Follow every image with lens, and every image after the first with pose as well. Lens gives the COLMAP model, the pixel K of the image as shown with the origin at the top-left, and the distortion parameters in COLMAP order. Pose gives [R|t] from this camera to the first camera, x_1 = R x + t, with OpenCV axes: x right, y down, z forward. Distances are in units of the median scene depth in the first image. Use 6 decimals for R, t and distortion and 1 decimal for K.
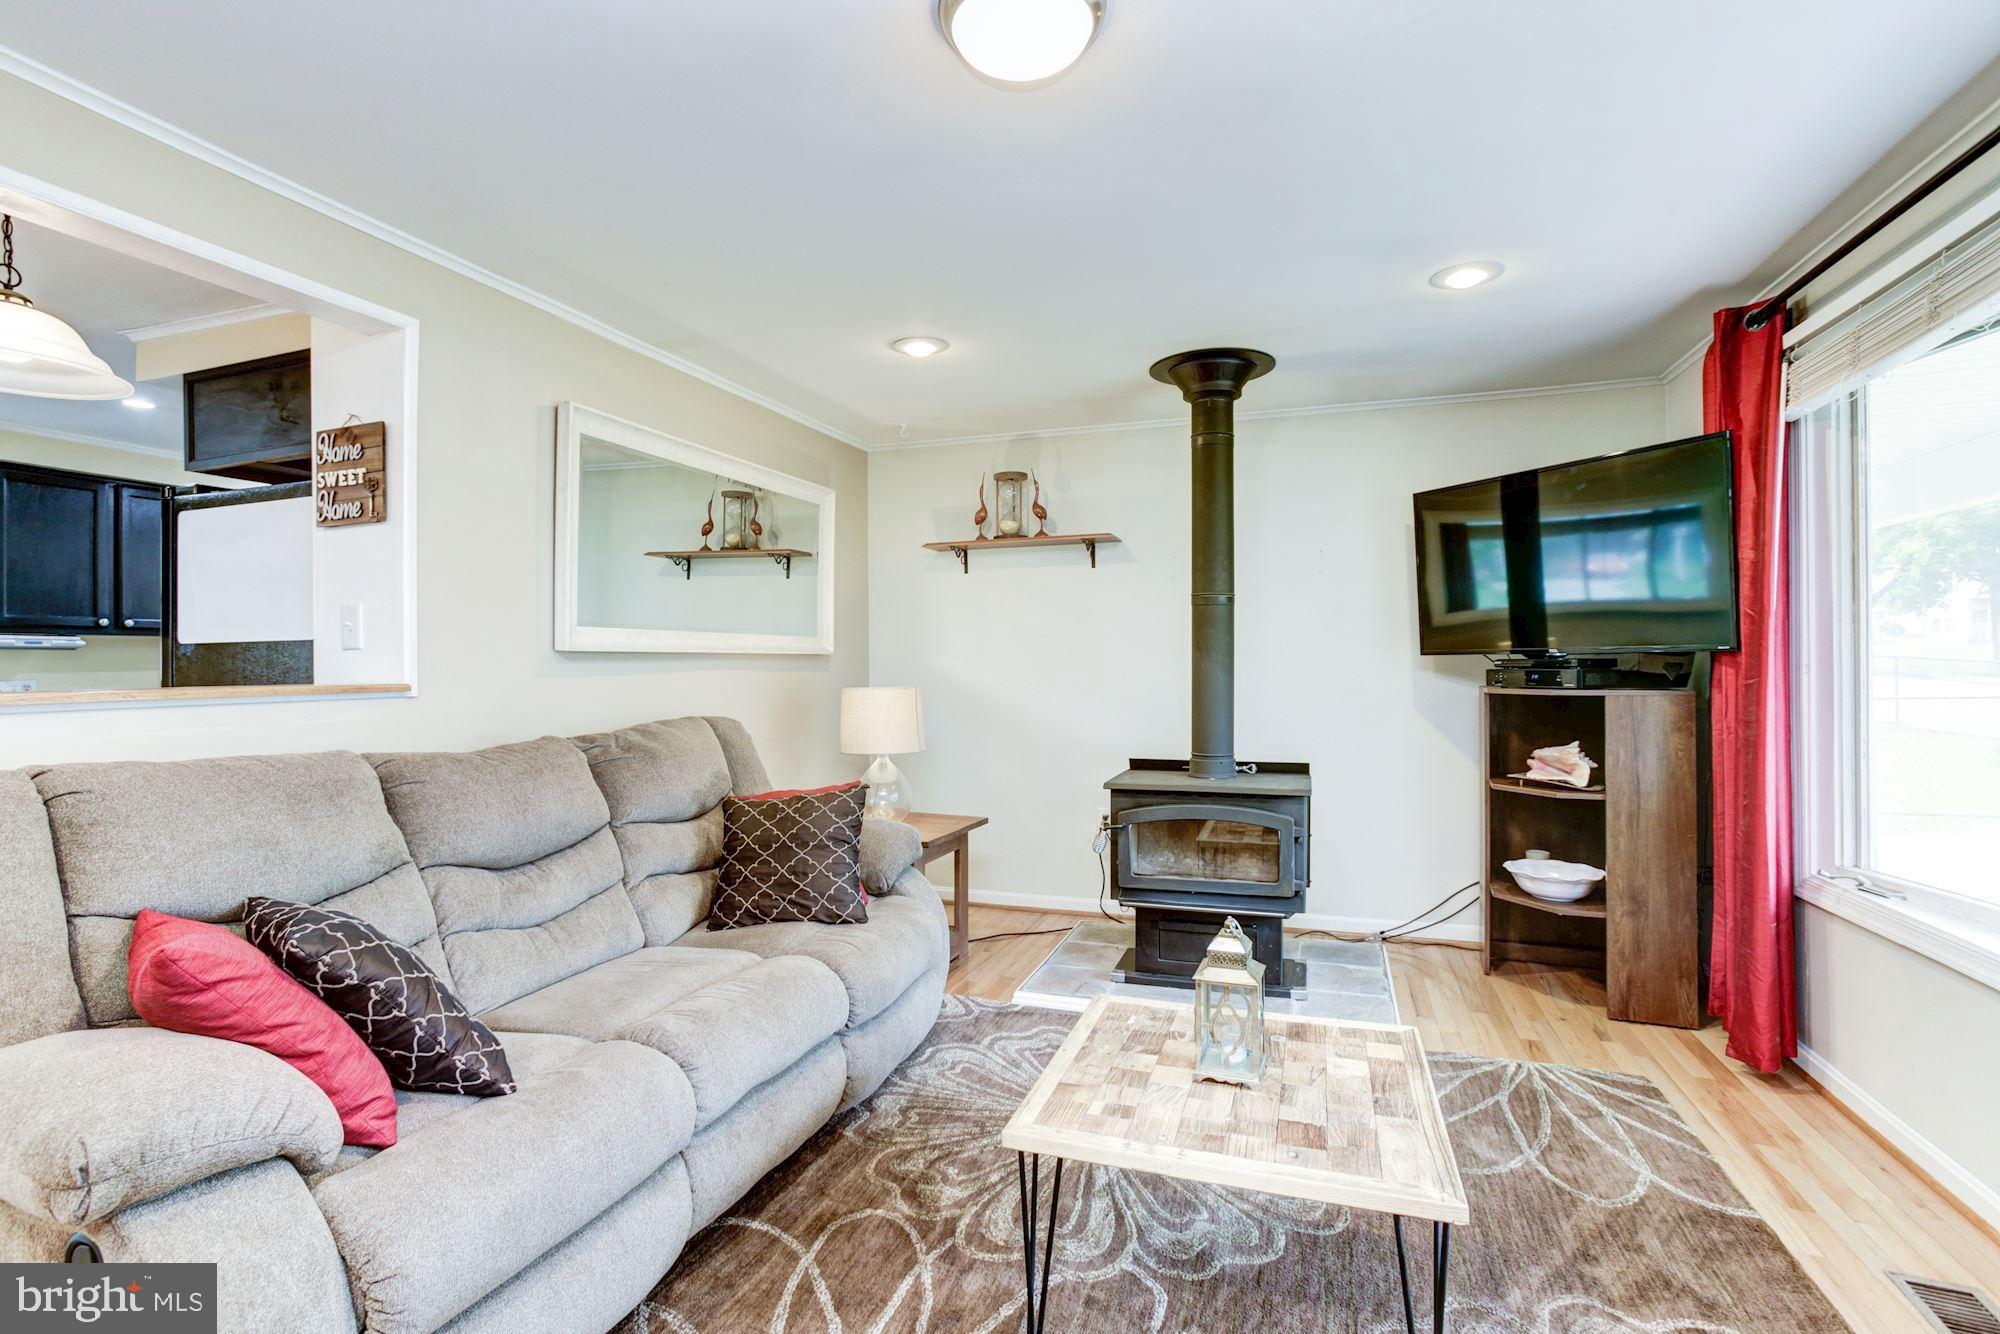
lens RADIAL K [[926.7, 0, 1000.3], [0, 926.7, 643.3], [0, 0, 1]] dist [-0.059163, 0.037537]
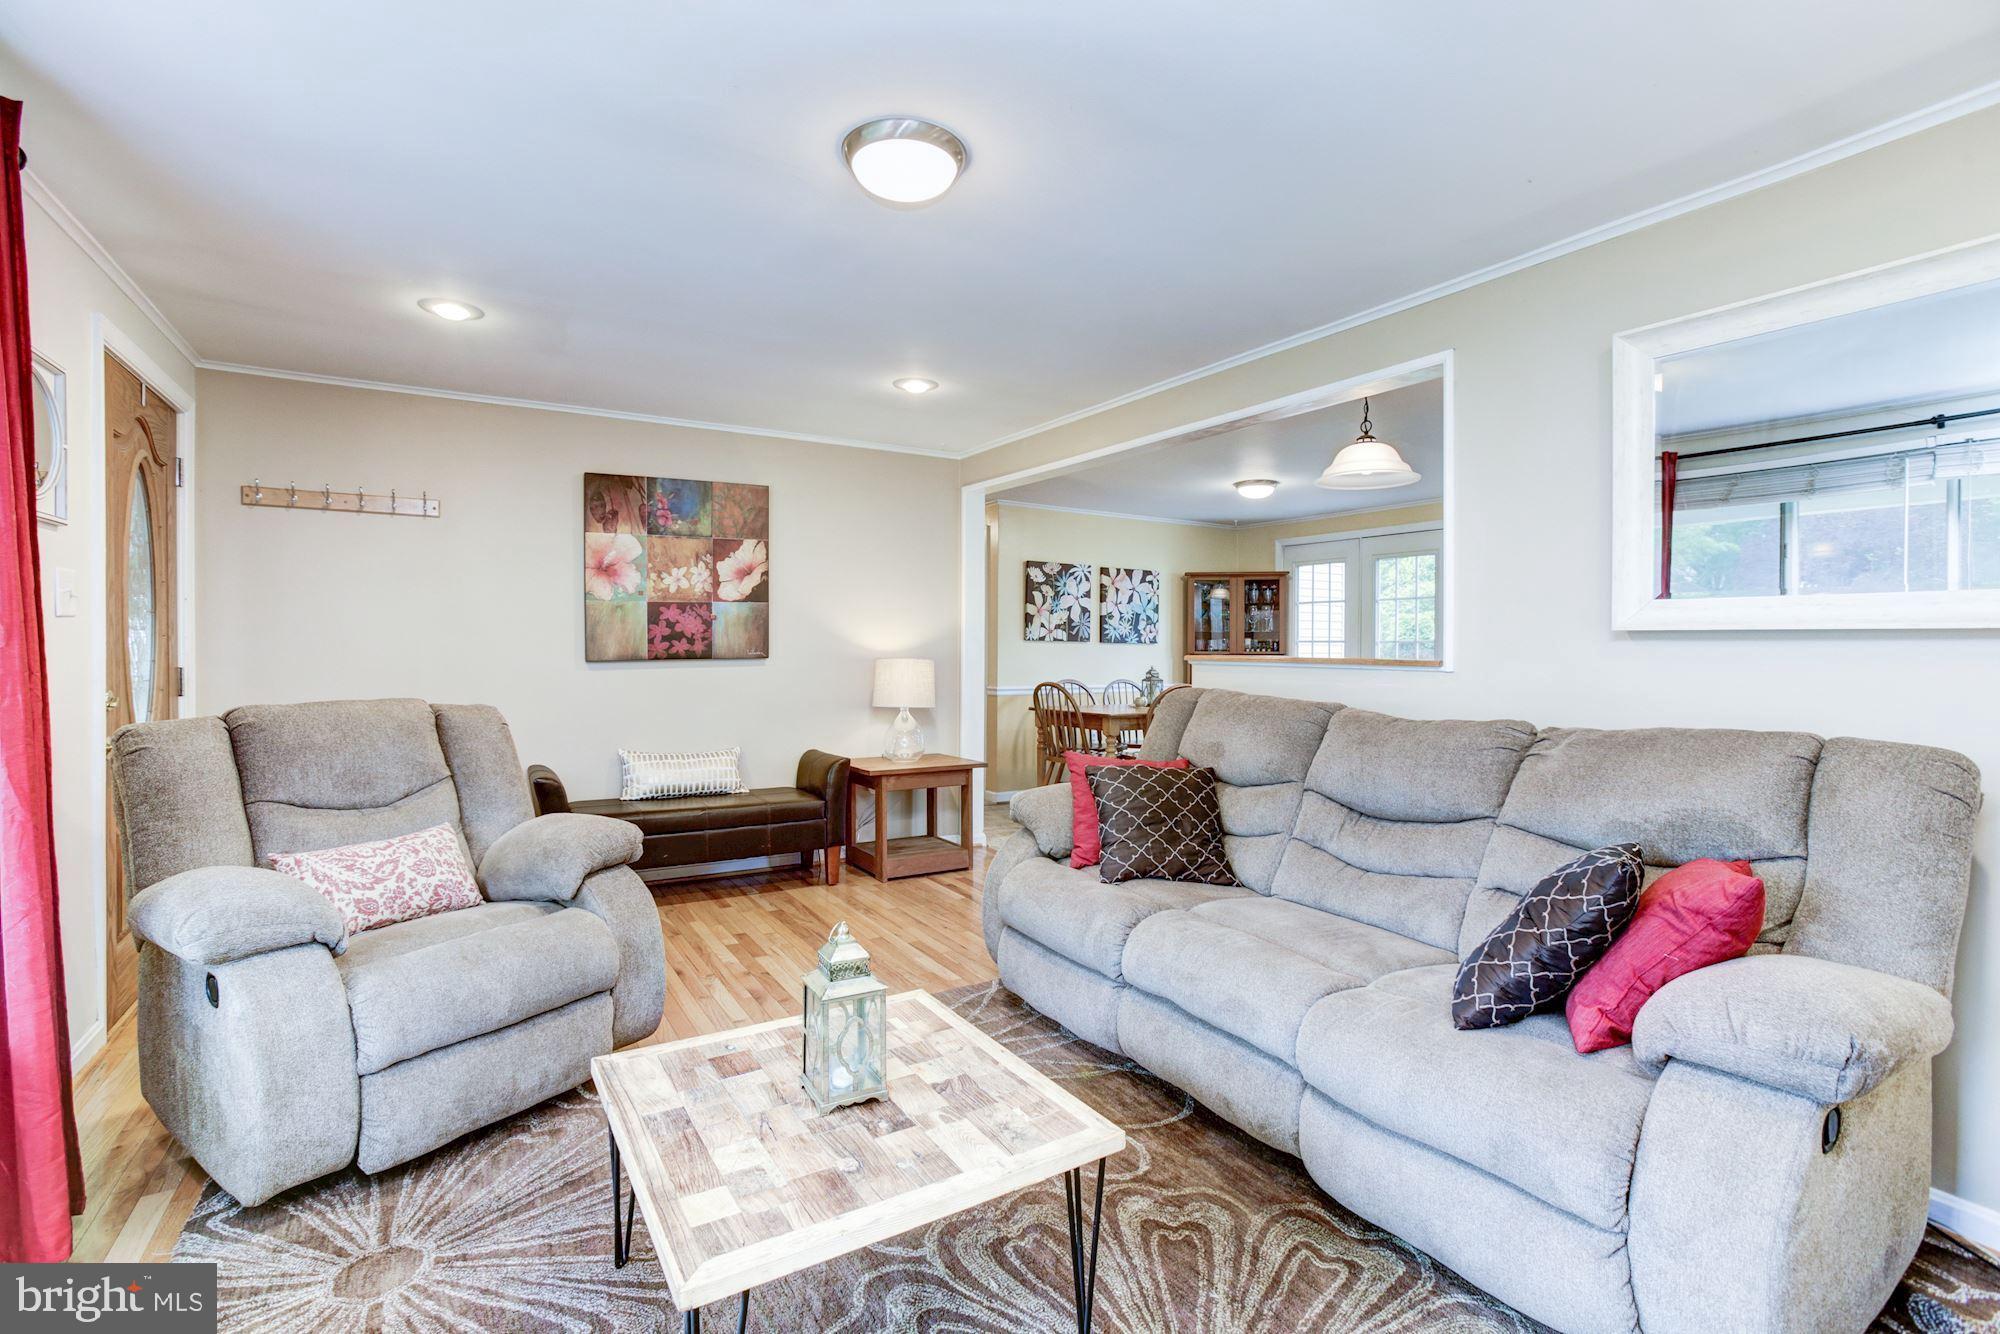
lens RADIAL K [[902.5, 0, 958.1], [0, 902.5, 638.9], [0, 0, 1]] dist [-0.030354, 0.019391]
pose [[-0.651008, -0.002024, -0.759068, 0.545734], [0.011259, 0.999861, -0.012321, 0.019001], [0.758988, -0.016568, -0.650894, 1.066811]]
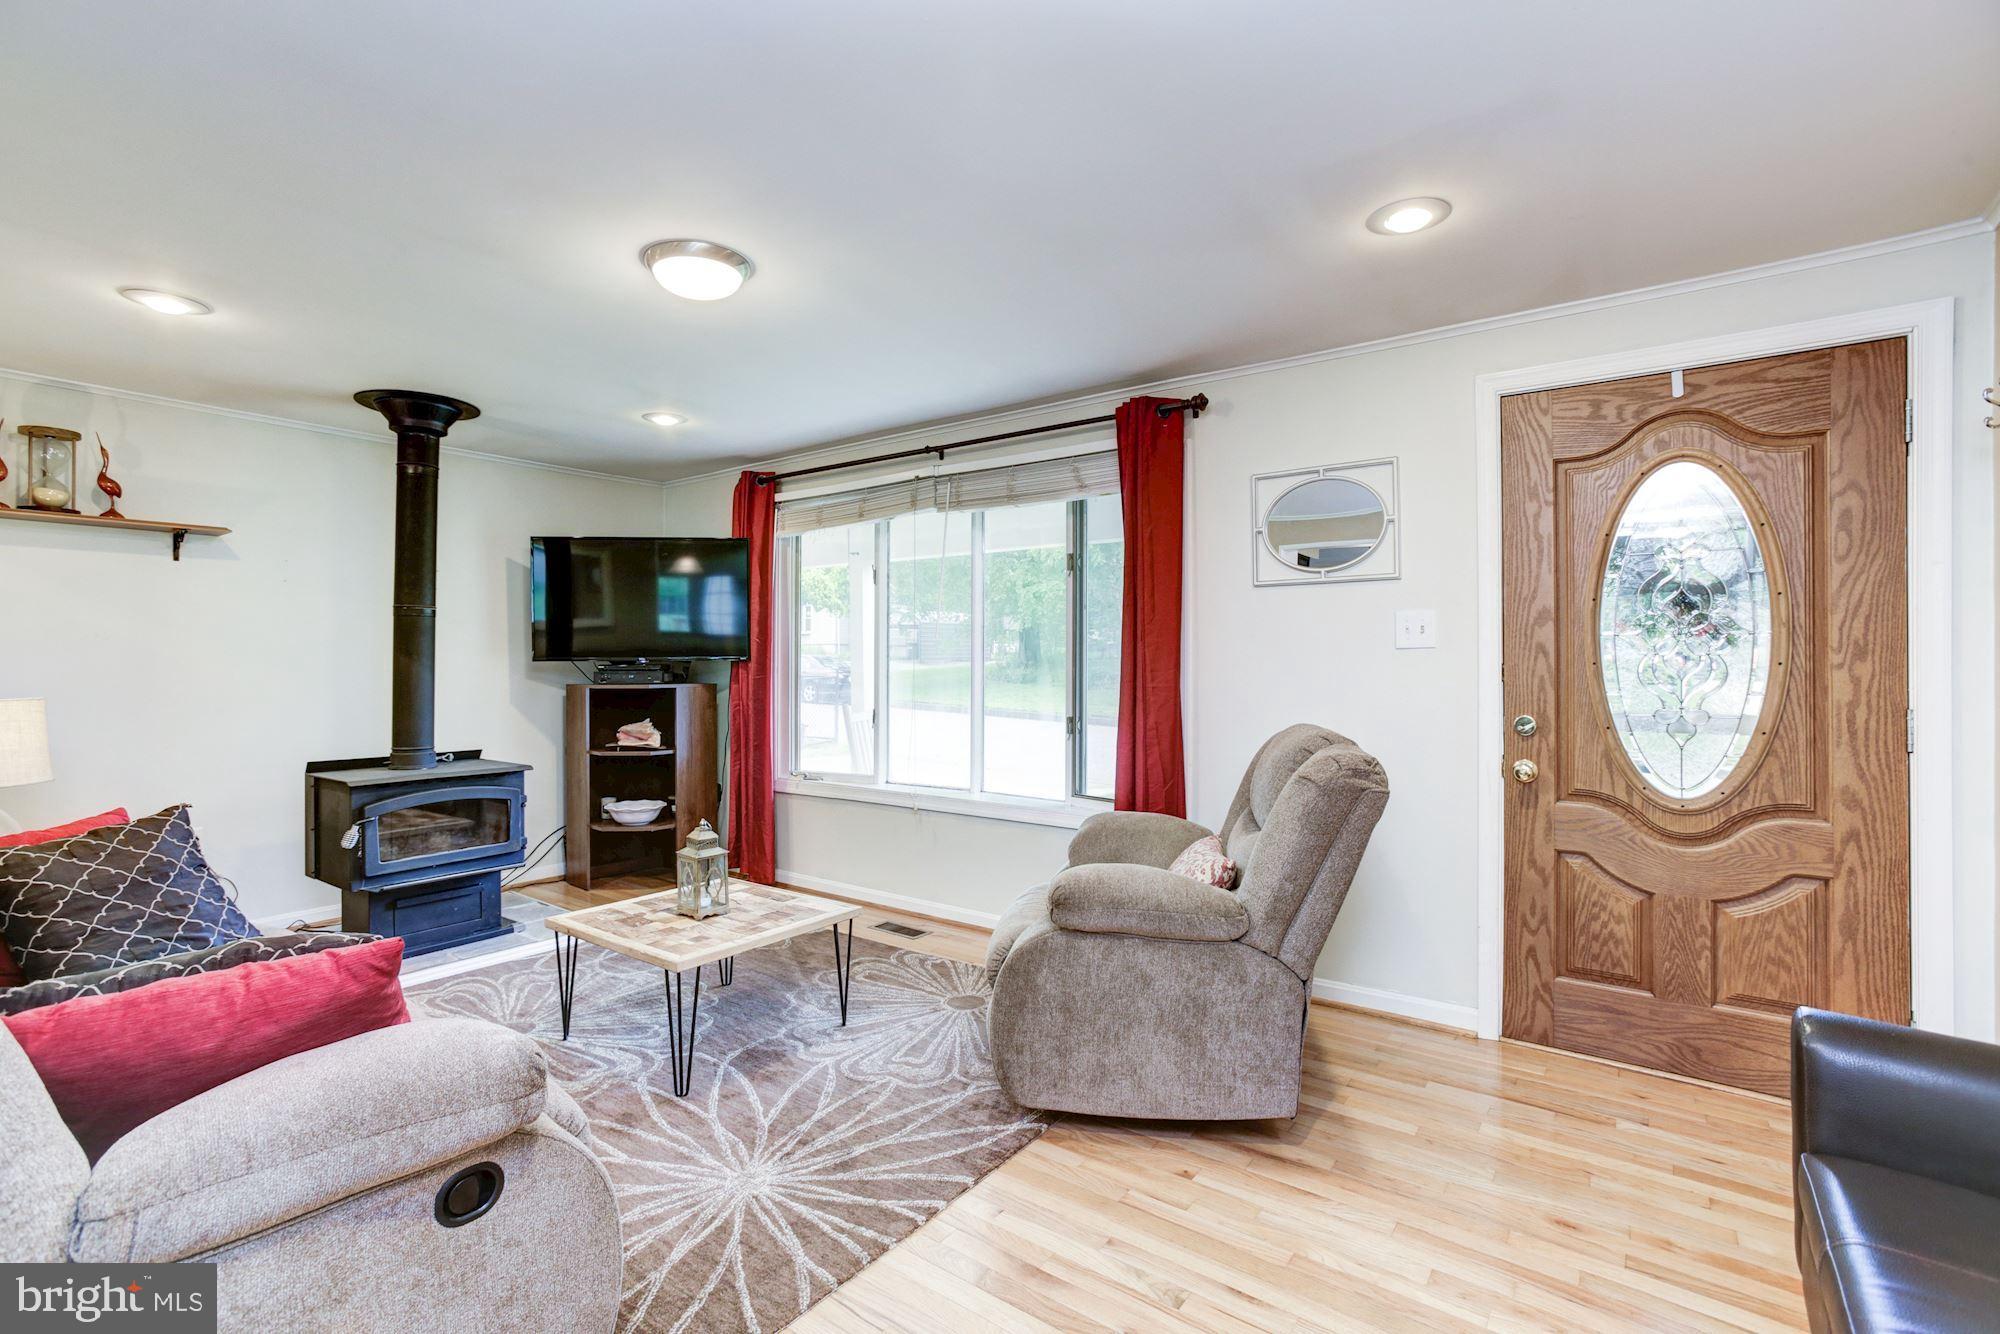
lens RADIAL K [[915.0, 0, 964.0], [0, 915.0, 625.6], [0, 0, 1]] dist [-0.028509, -0.000024]
pose [[0.317504, 0.040549, 0.947390, -0.758735], [-0.017944, 0.999163, -0.036752, -0.001327], [-0.948087, -0.005331, 0.317966, 0.015274]]
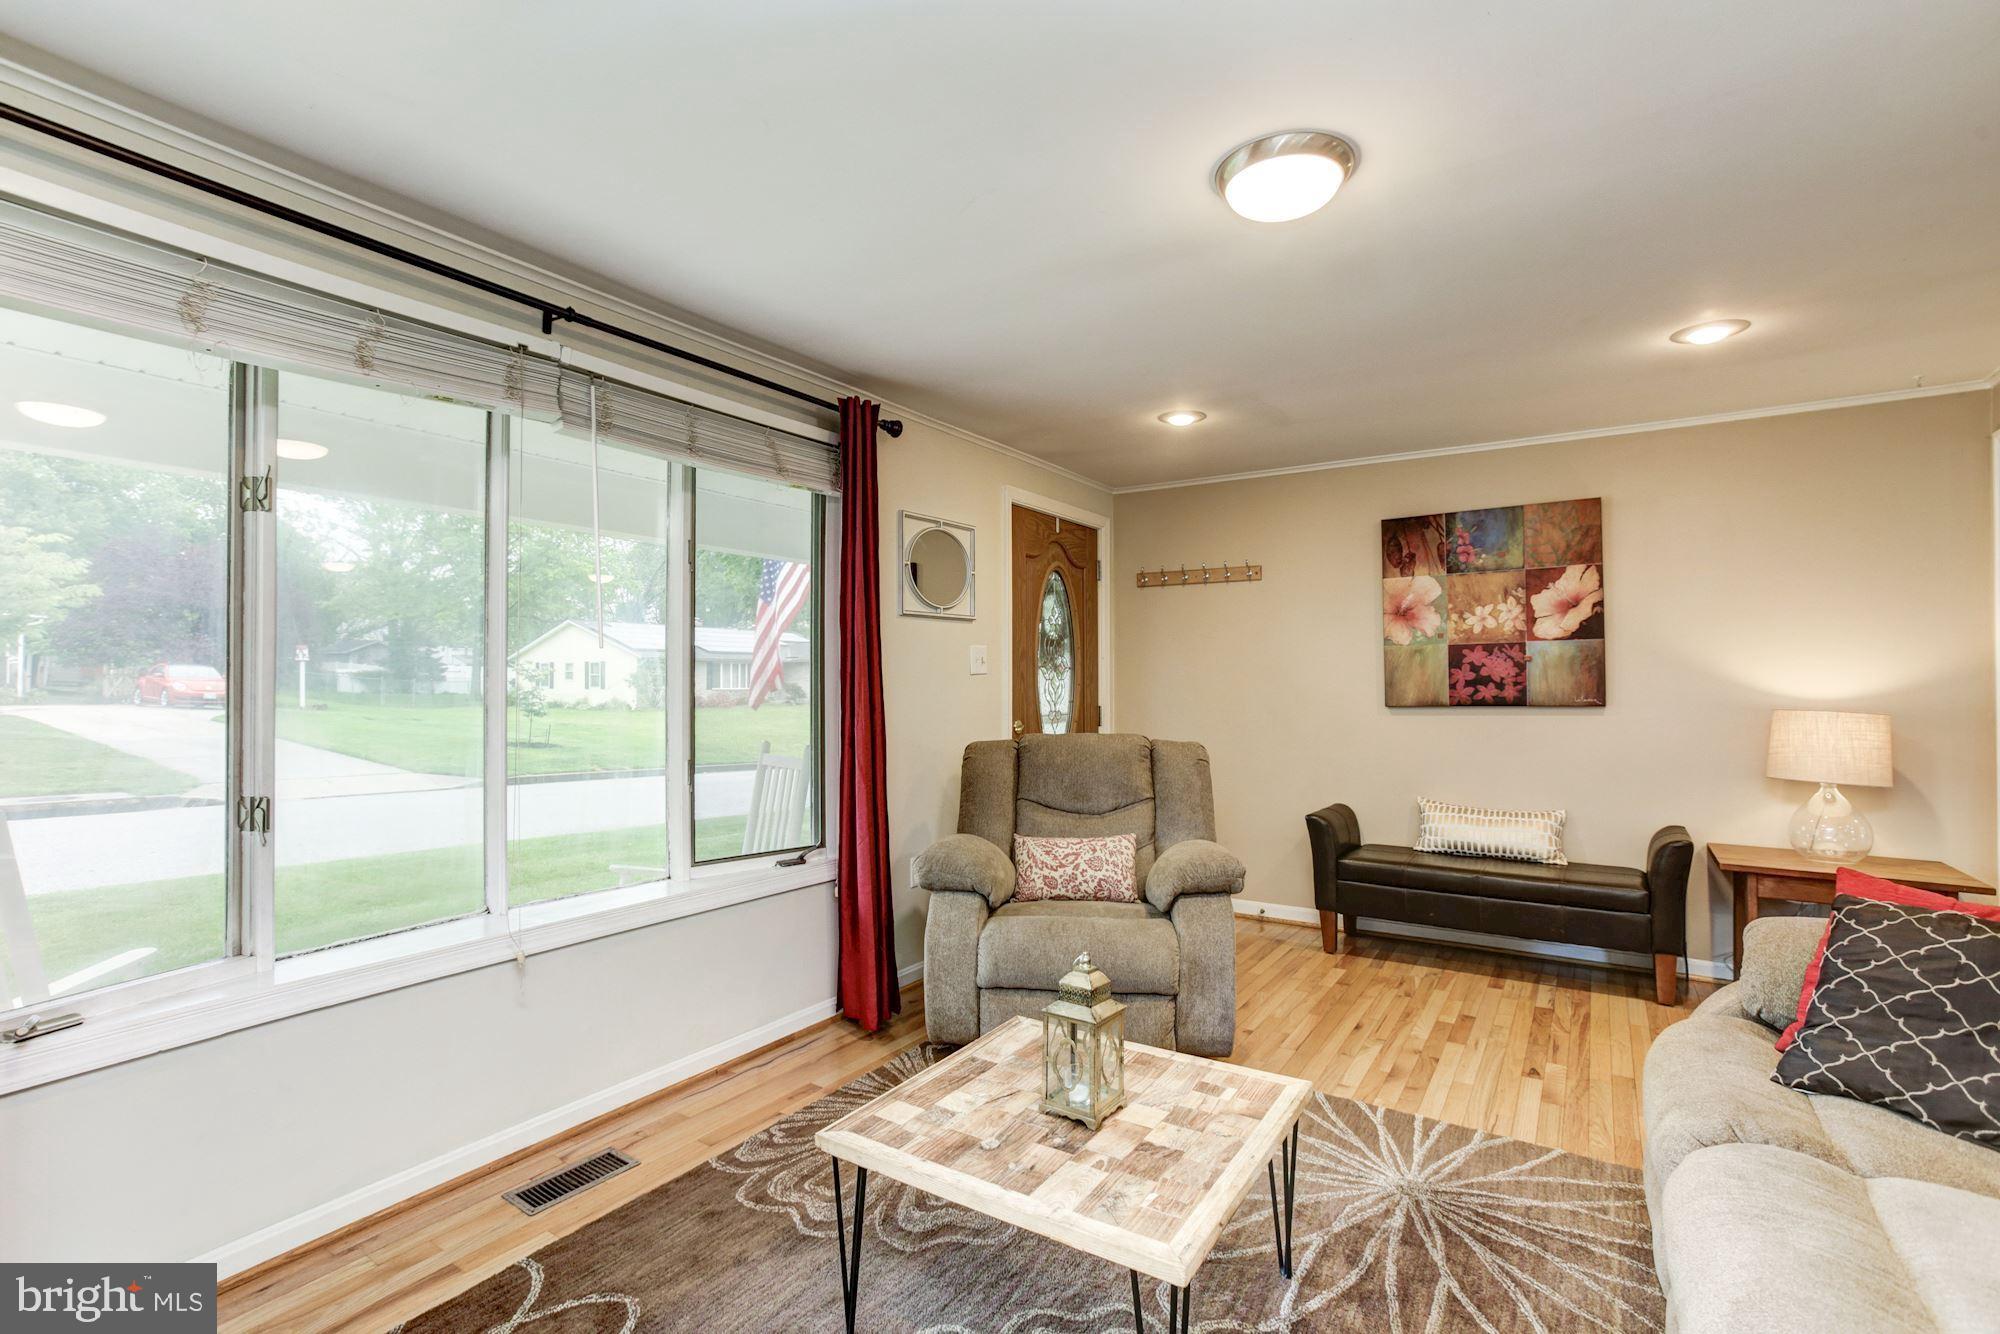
lens RADIAL K [[926.7, 0, 1000.3], [0, 926.7, 643.3], [0, 0, 1]] dist [-0.059163, 0.037537]
pose [[-0.970604, 0.015104, 0.240206, 0.058416], [0.001422, 0.998372, -0.057028, 0.011911], [-0.240676, -0.055010, -0.969045, 1.284285]]
